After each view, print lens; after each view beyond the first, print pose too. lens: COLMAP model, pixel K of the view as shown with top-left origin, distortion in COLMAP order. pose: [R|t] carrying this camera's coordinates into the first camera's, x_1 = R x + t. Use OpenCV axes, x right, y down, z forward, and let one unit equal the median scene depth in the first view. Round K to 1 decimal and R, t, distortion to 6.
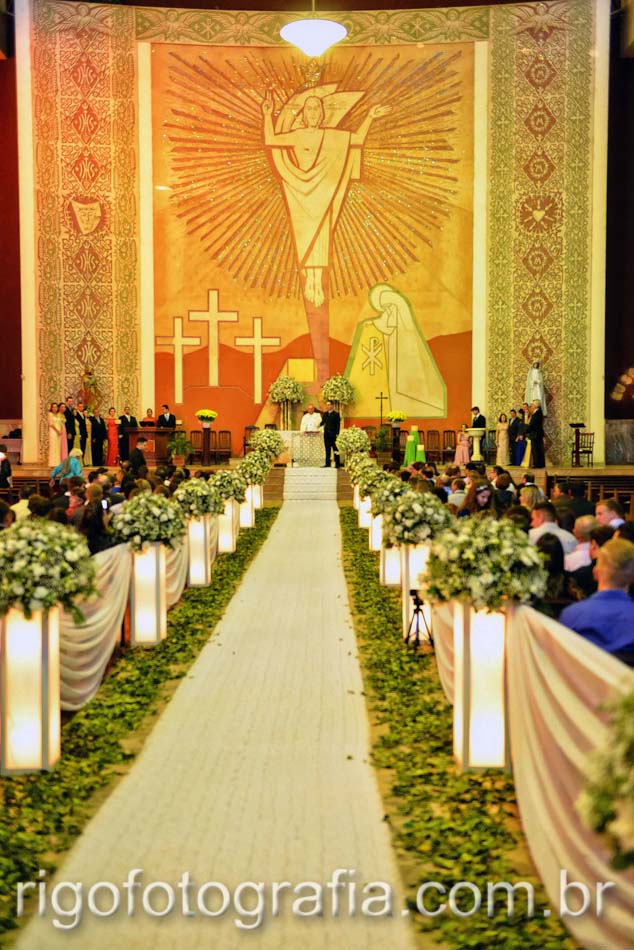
lens RADIAL K [[1187.9, 0, 317.0], [0, 1187.9, 475.0], [0, 0, 1]] dist [0.000599, -0.000026]
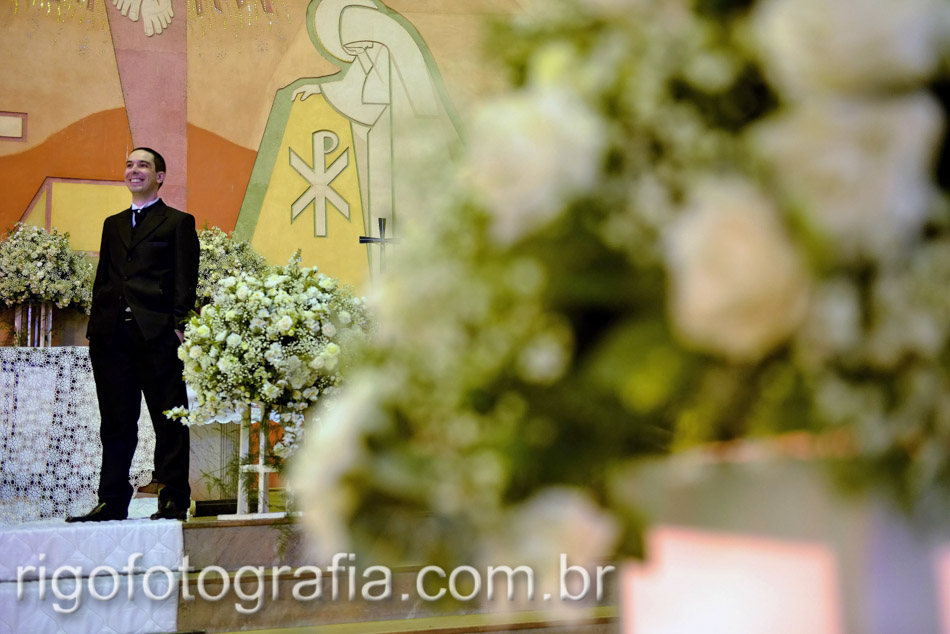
lens RADIAL K [[1076.3, 0, 475.0], [0, 1076.3, 317.0], [0, 0, 1]] dist [0.116973, -0.012223]
pose [[0.971311, 0.006632, 0.237720, 0.016227], [0.037625, 0.982736, -0.181150, -0.004816], [-0.234818, 0.184897, 0.954292, 0.701777]]
